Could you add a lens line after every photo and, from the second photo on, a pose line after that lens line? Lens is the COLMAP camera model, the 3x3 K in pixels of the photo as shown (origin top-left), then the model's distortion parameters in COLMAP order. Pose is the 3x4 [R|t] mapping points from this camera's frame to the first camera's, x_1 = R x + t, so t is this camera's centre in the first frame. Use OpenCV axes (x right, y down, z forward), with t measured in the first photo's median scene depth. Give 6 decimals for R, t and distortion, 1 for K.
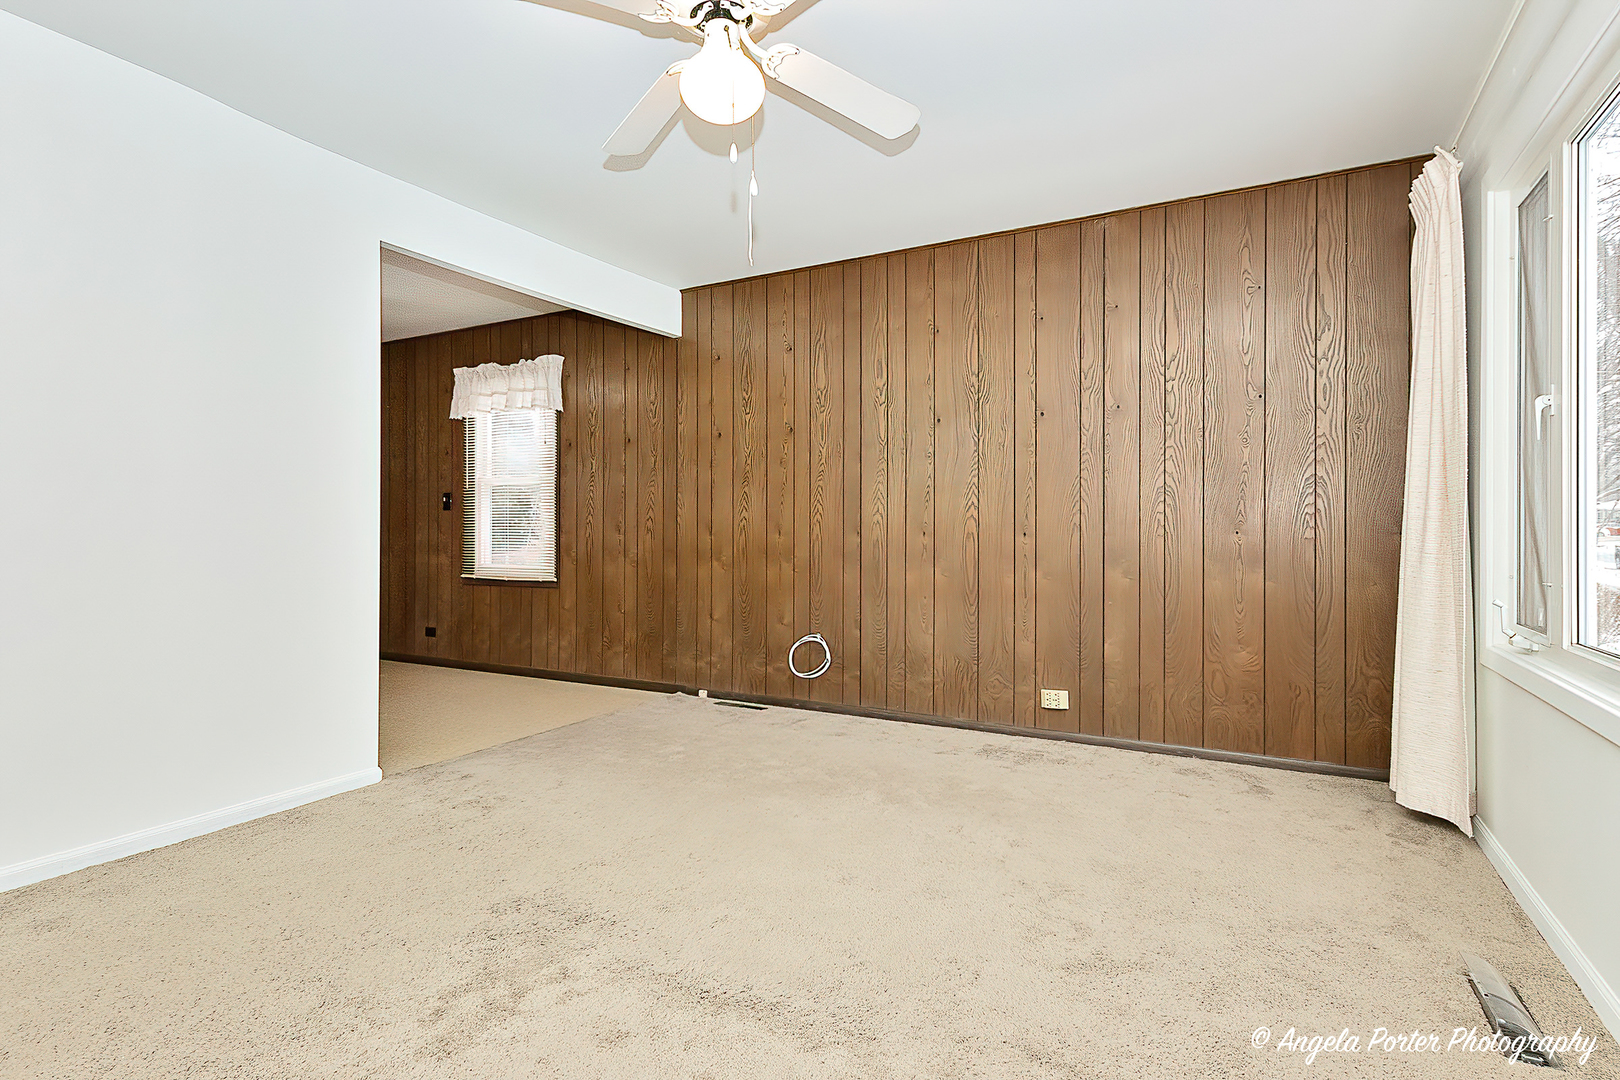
lens RADIAL K [[763.4, 0, 733.0], [0, 763.4, 531.3], [0, 0, 1]] dist [0.021337, 0.000075]
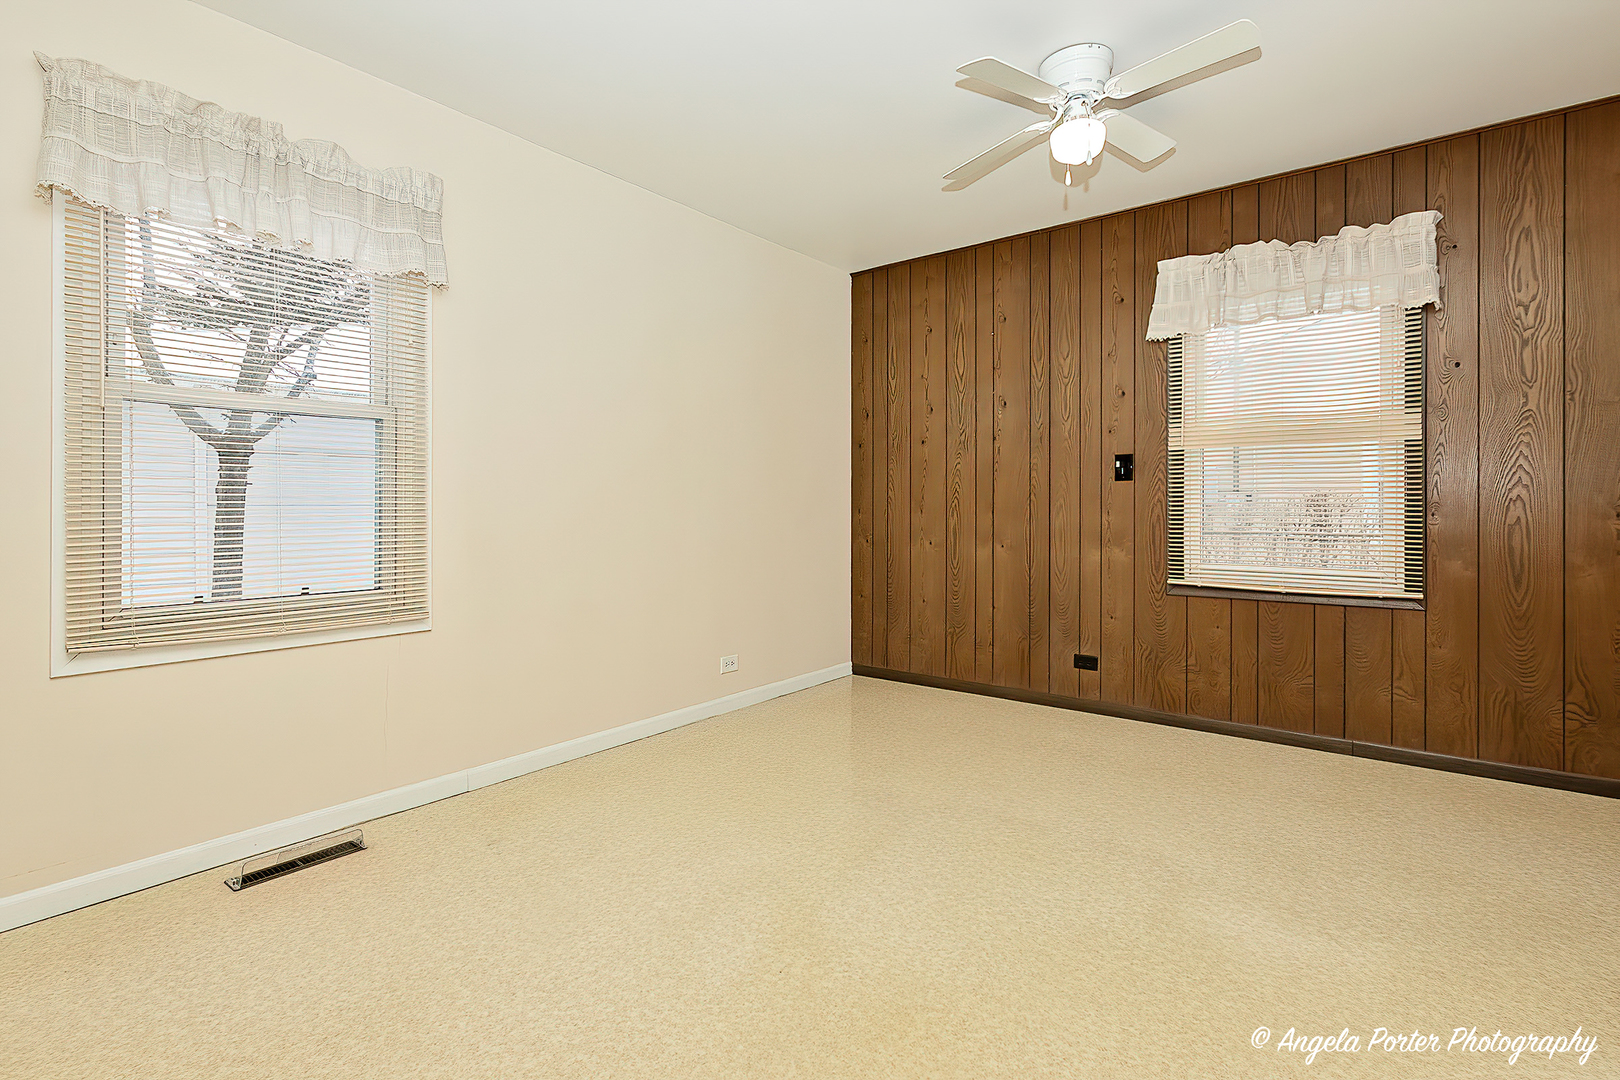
lens RADIAL K [[750.3, 0, 778.0], [0, 750.3, 506.4], [0, 0, 1]] dist [0.001128, 0.000108]
pose [[0.985967, 0.001629, -0.166932, -0.569956], [-0.002565, 0.999982, -0.005390, -0.000996], [0.166921, 0.005743, 0.985954, 0.317226]]
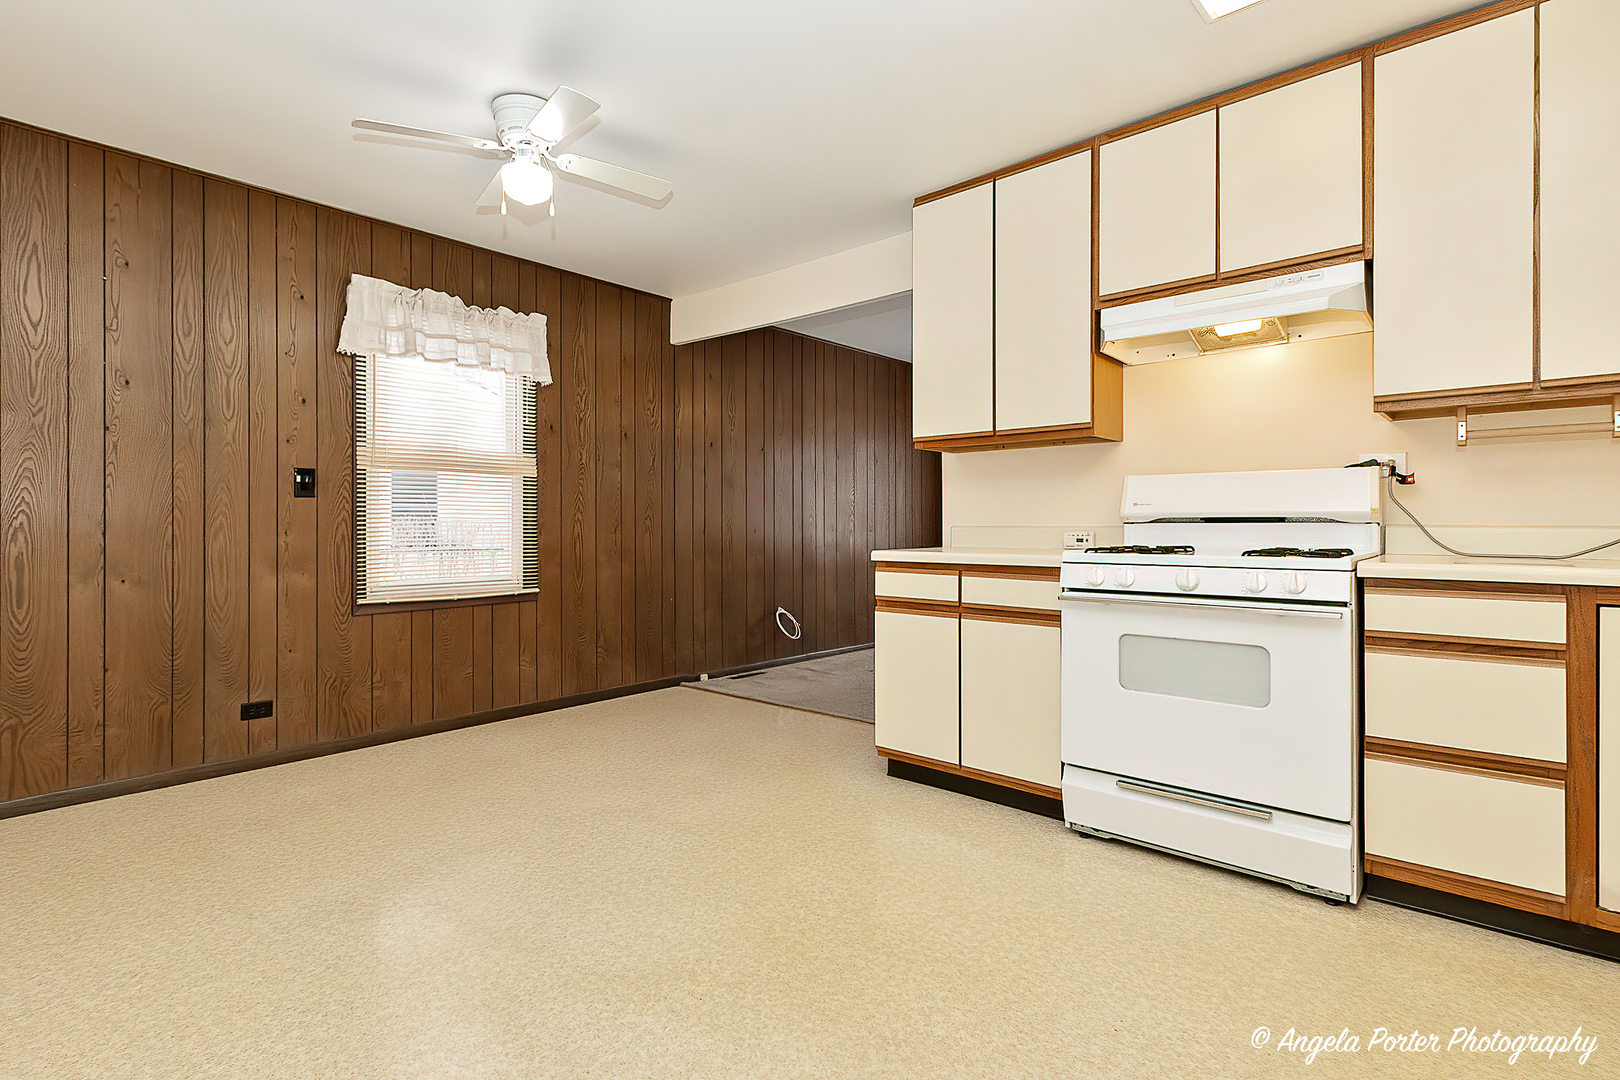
lens RADIAL K [[798.9, 0, 762.9], [0, 798.9, 523.5], [0, 0, 1]] dist [0.018092, -0.000678]
pose [[0.247726, 0.005180, 0.968816, -0.910436], [0.004538, 0.999969, -0.006507, -0.001097], [-0.968820, 0.006008, 0.247694, 0.505697]]
